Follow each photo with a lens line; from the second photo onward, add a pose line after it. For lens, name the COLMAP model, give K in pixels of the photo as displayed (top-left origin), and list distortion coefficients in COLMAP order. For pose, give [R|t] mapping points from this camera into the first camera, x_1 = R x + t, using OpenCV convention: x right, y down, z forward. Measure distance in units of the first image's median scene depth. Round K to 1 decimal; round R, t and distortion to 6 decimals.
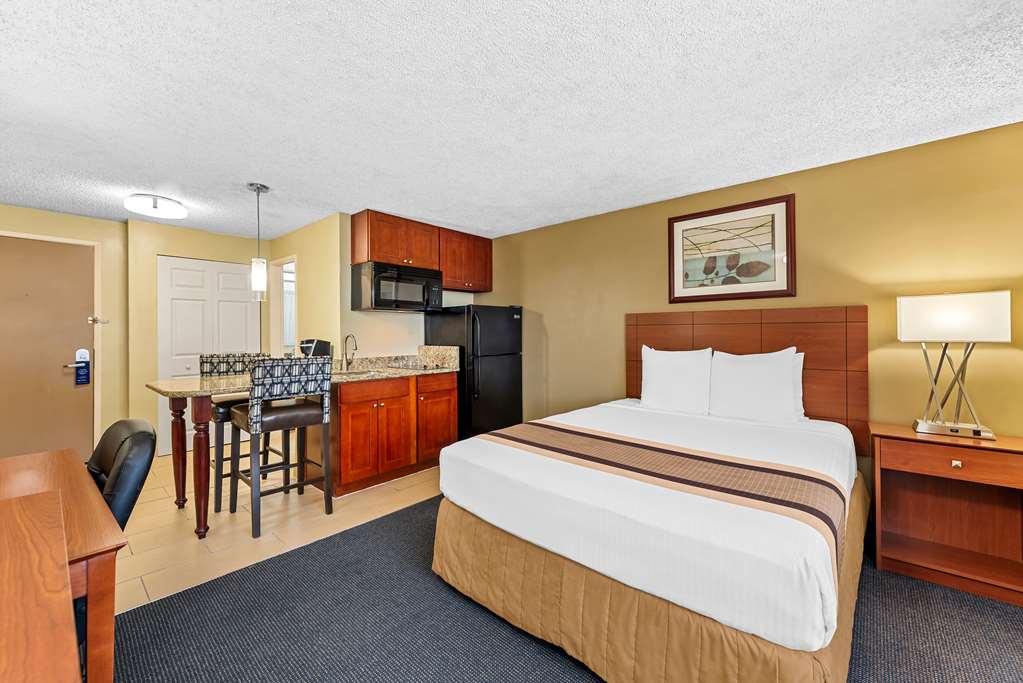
lens RADIAL K [[403.3, 0, 508.0], [0, 403.3, 338.0], [0, 0, 1]] dist [0.000158, 0.000059]
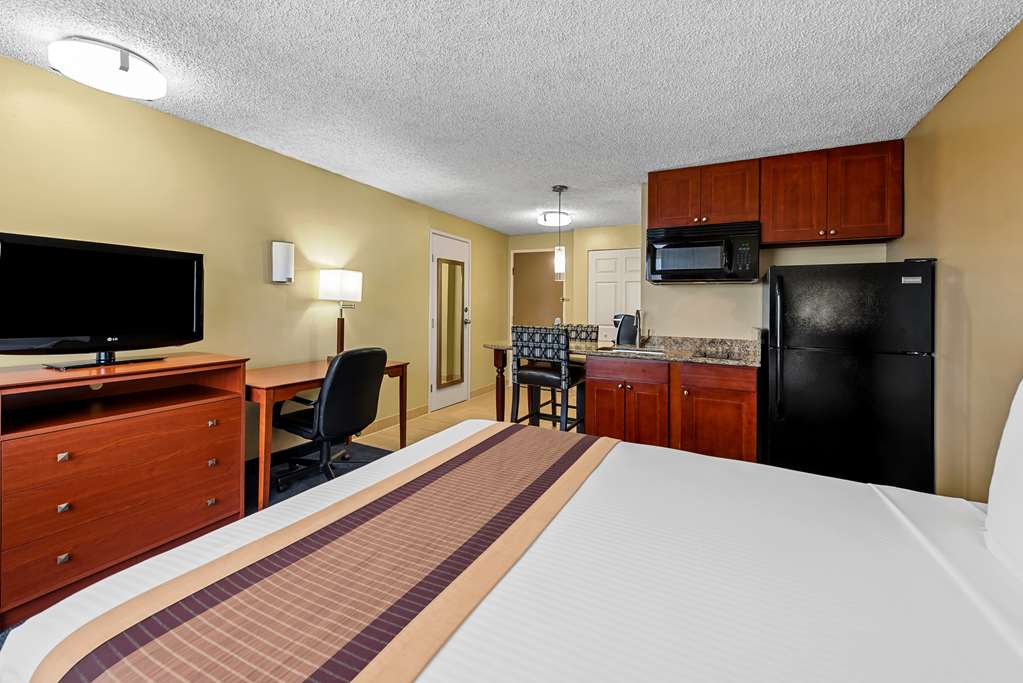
lens RADIAL K [[403.3, 0, 501.4], [0, 403.3, 317.6], [0, 0, 1]] dist [0.000158, 0.000059]
pose [[0.245816, 0.029086, -0.968880, 0.485265], [-0.030438, 0.999288, 0.022276, -0.002174], [0.968838, 0.024015, 0.246527, 0.483077]]
